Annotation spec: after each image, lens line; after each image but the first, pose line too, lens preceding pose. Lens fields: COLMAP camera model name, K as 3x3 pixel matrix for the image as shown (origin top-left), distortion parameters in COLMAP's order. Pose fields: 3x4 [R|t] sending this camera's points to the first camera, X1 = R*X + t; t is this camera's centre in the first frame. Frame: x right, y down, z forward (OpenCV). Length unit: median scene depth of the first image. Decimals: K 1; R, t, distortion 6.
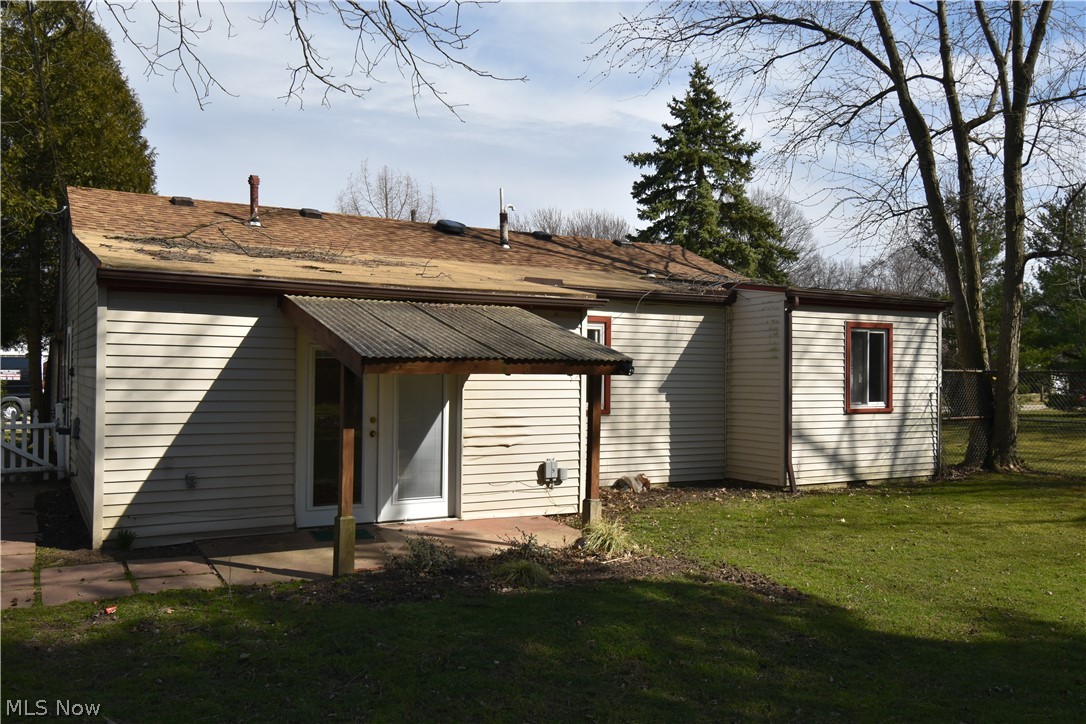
lens RADIAL K [[902.3, 0, 543.0], [0, 902.3, 362.0], [0, 0, 1]] dist [0.004054, -0.002854]
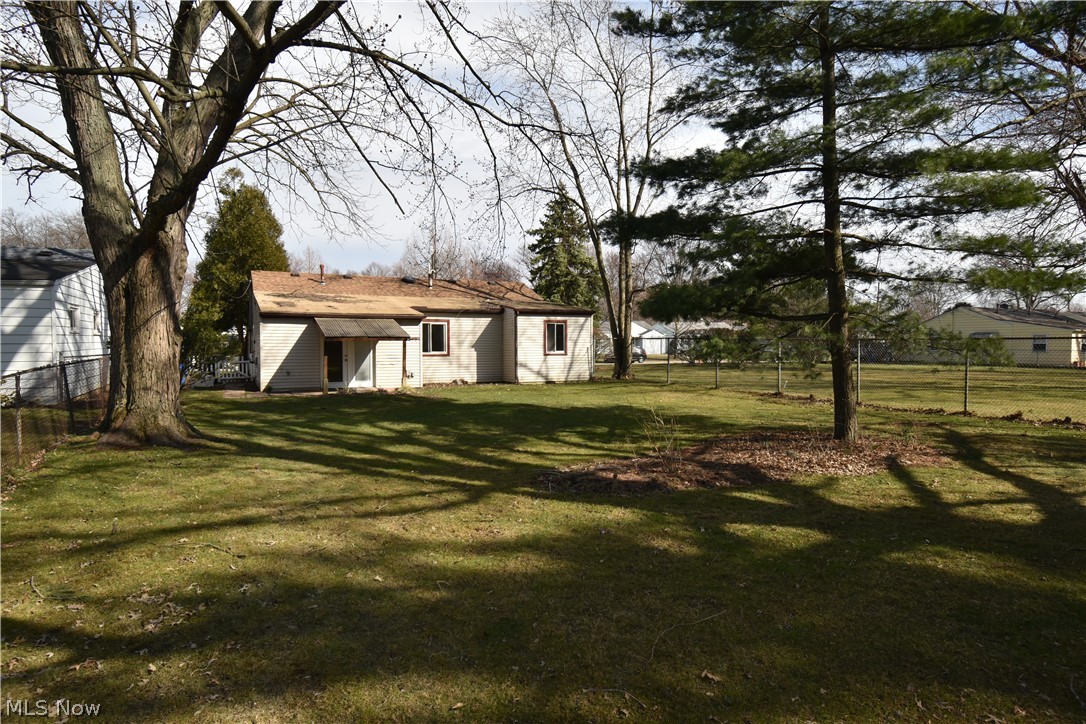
lens RADIAL K [[642.3, 0, 543.0], [0, 642.3, 362.0], [0, 0, 1]] dist [0.001954, -0.000009]
pose [[0.997863, -0.006328, -0.065041, 0.449441], [0.009086, 0.999068, 0.042189, -0.002051], [0.064713, -0.042690, 0.996990, -0.837326]]
